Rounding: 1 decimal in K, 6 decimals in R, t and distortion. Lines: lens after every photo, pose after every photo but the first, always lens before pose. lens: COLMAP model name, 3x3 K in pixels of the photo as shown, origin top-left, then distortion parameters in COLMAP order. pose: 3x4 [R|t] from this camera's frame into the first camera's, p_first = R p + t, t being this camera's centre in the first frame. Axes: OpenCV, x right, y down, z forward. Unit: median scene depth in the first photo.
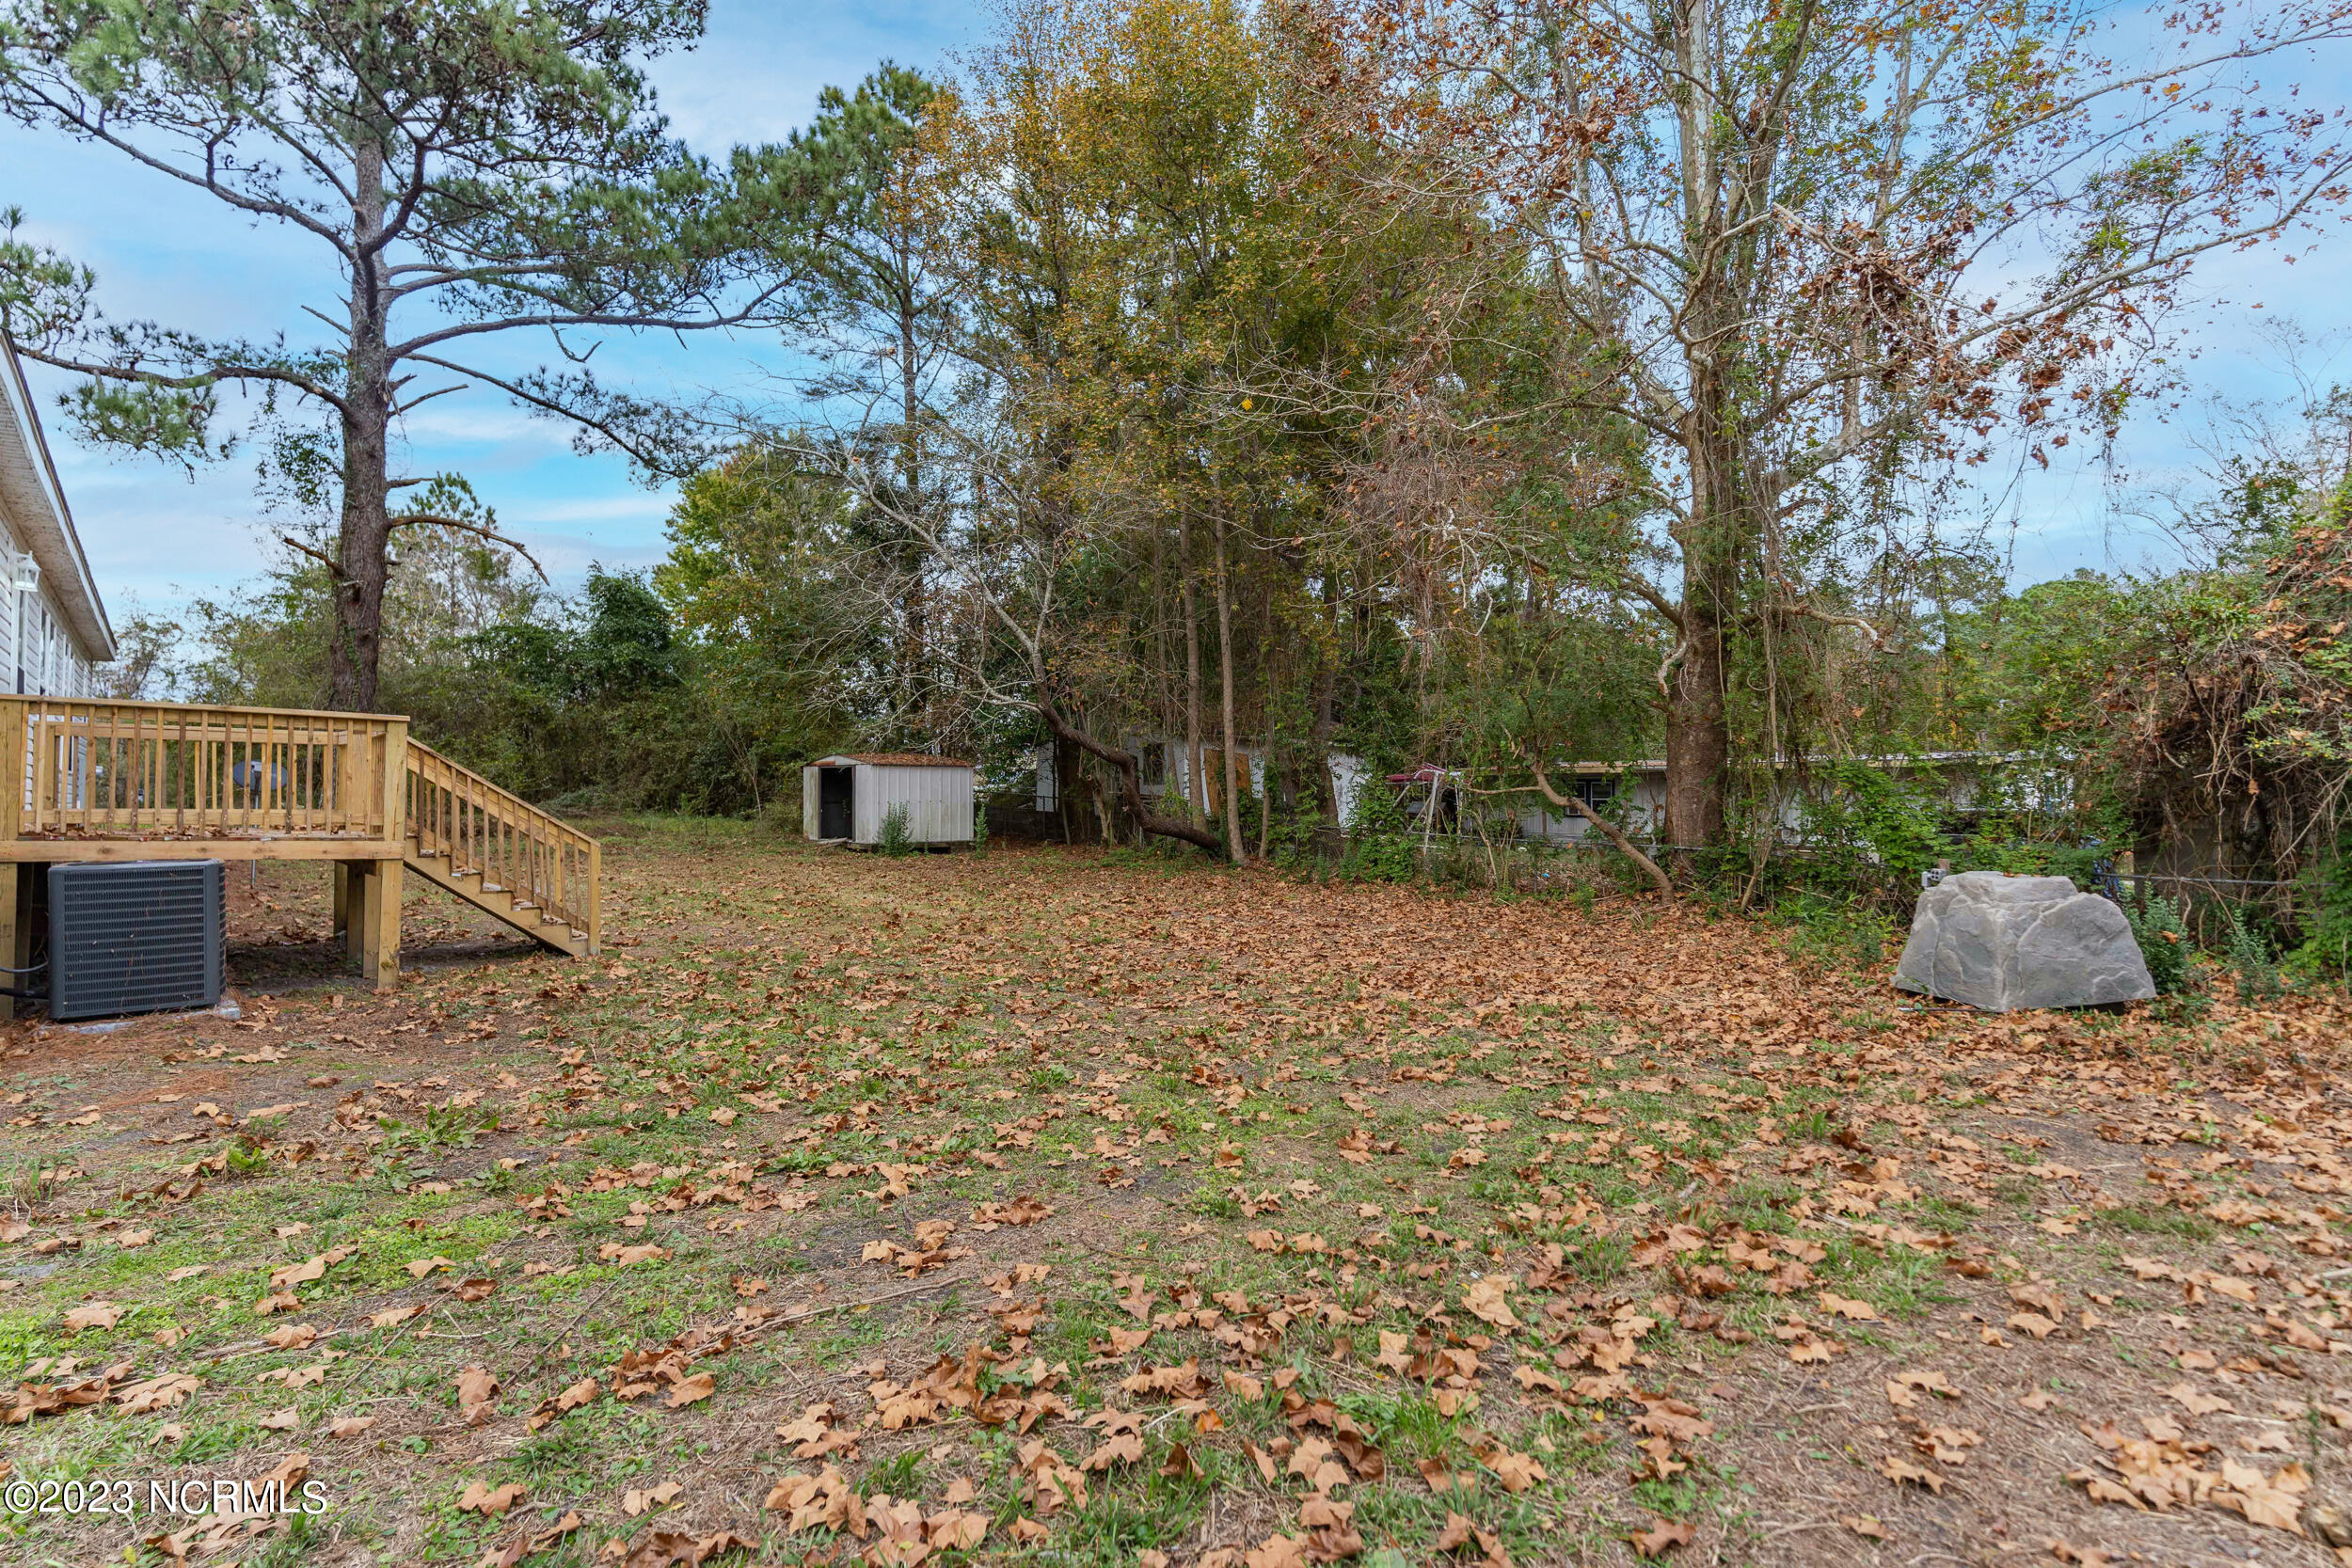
lens RADIAL K [[1237.1, 0, 1176.0], [0, 1237.1, 784.0], [0, 0, 1]] dist [0.049586, -0.000773]
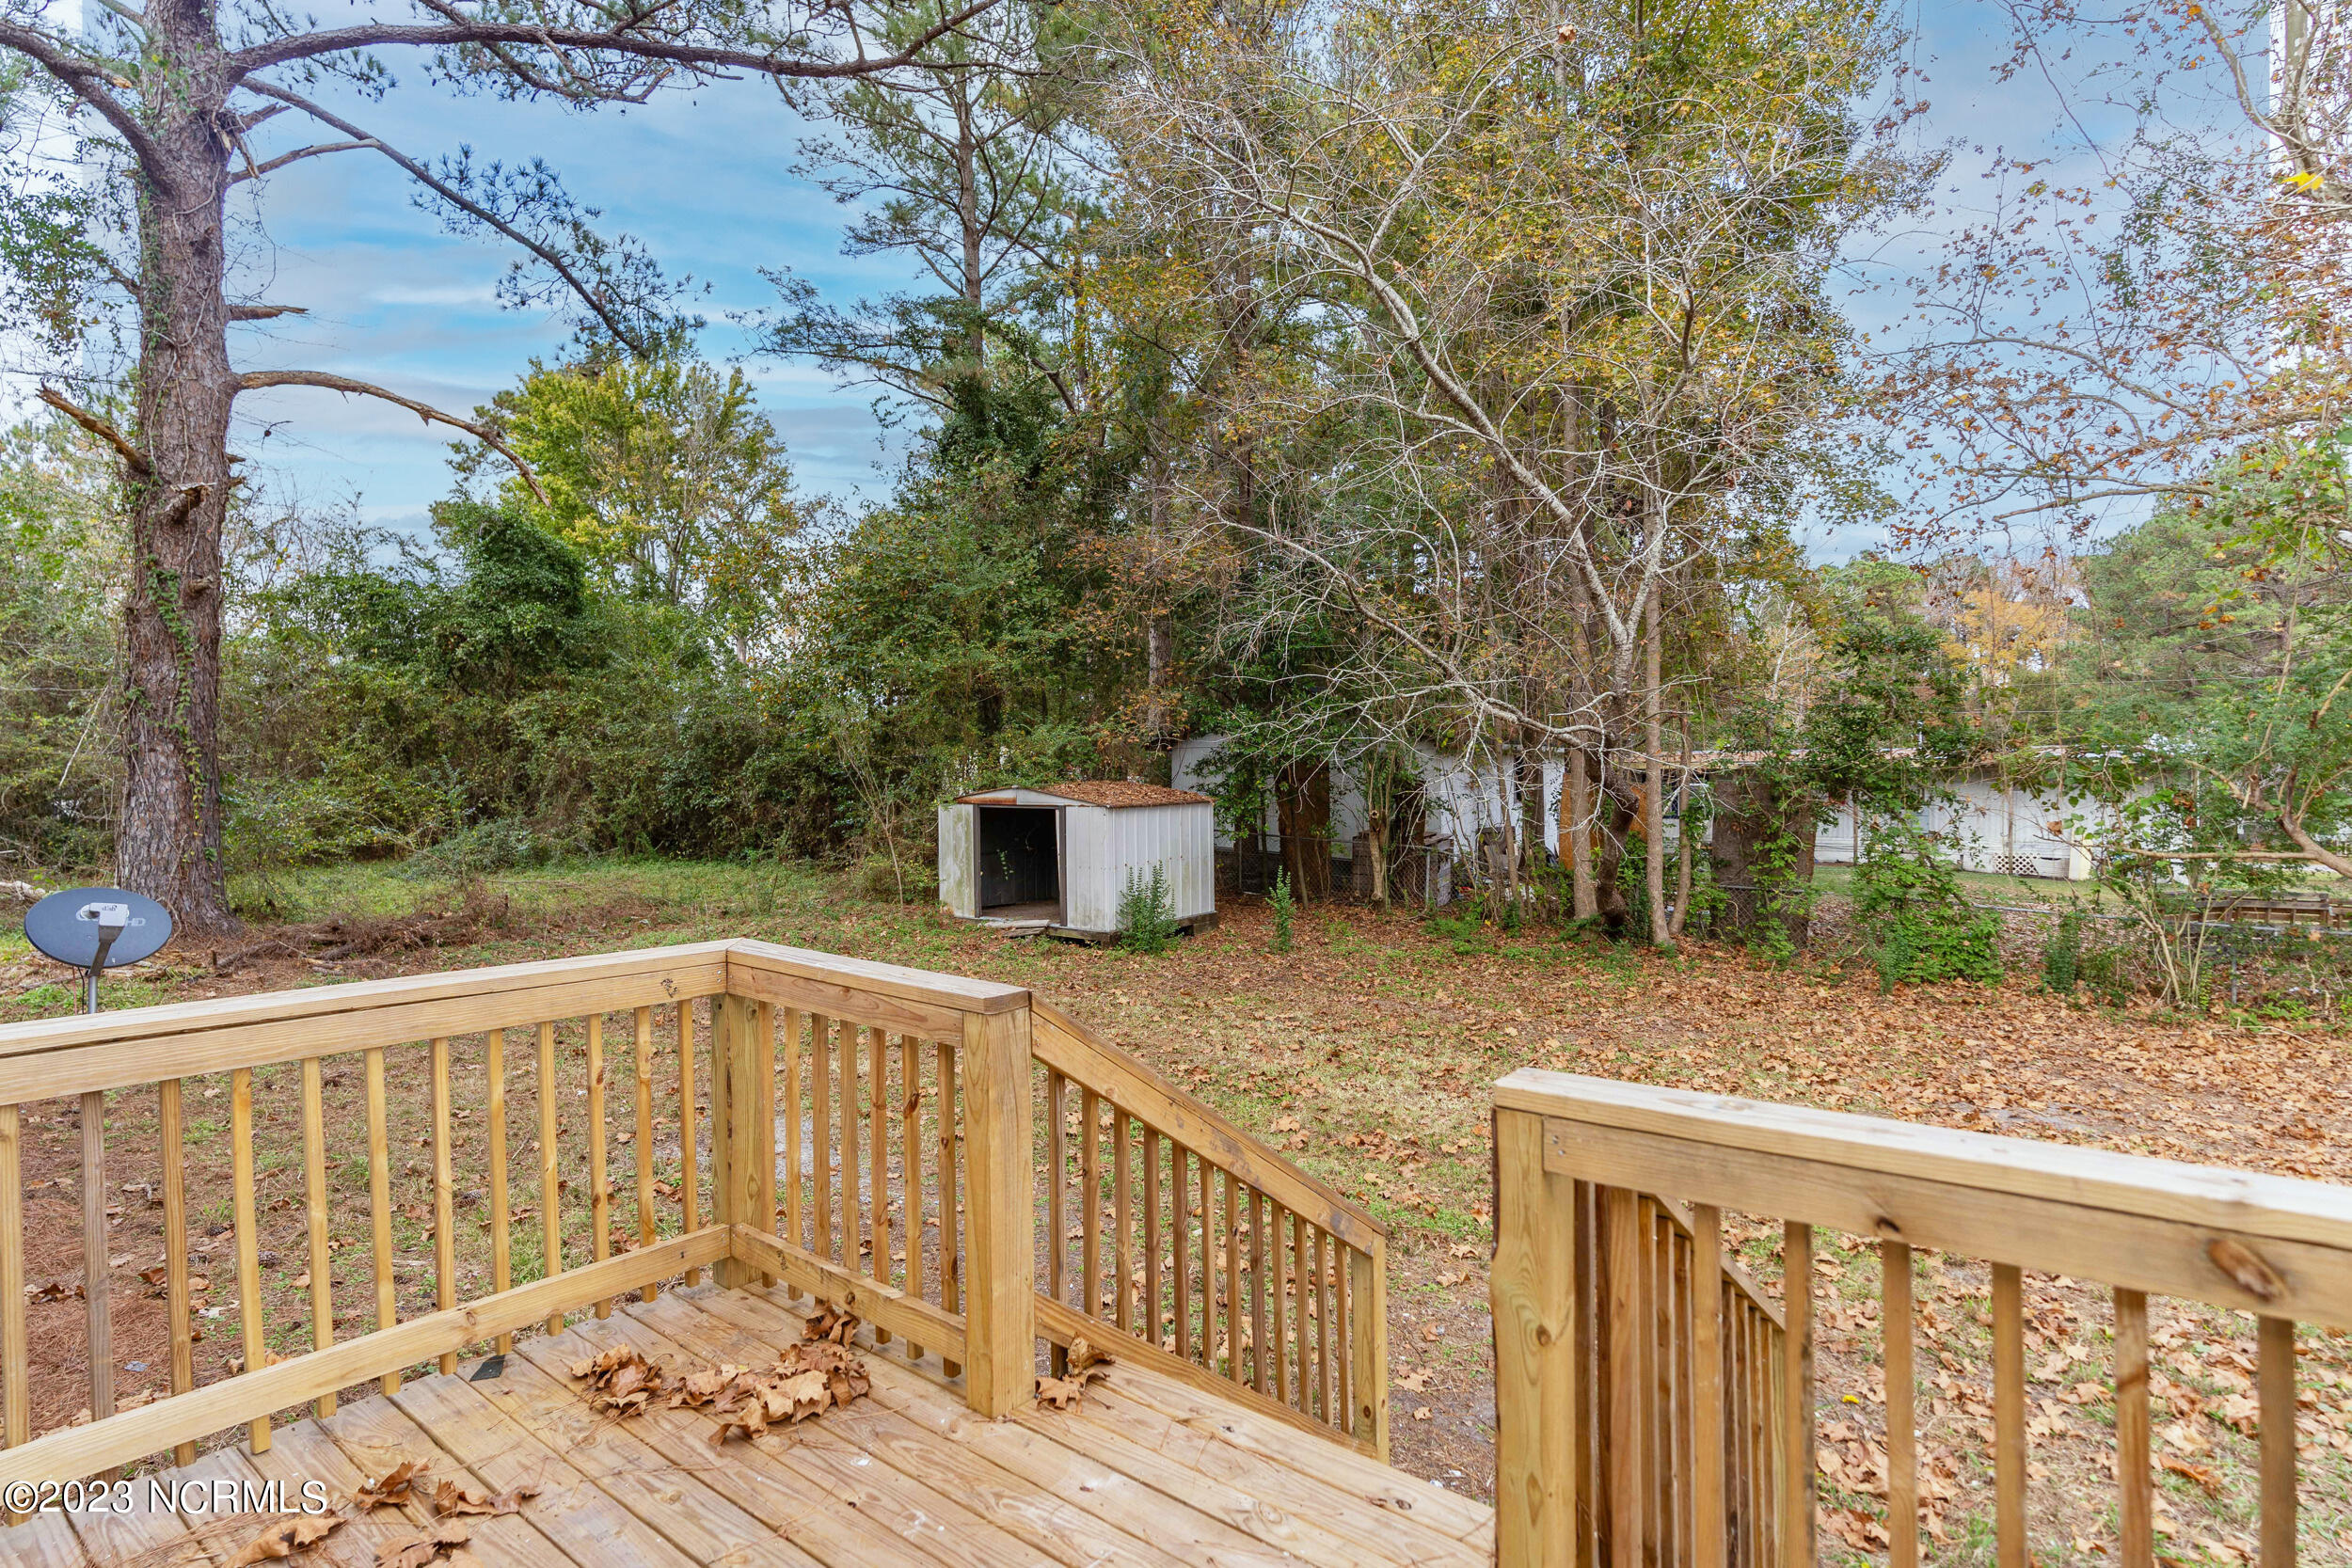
lens RADIAL K [[1237.1, 0, 1176.0], [0, 1237.1, 784.0], [0, 0, 1]] dist [0.049586, -0.000773]
pose [[0.980121, -0.011840, 0.198045, -0.331002], [0.007170, 0.999679, 0.024282, -0.041693], [-0.198269, -0.022380, 0.979892, 0.368311]]
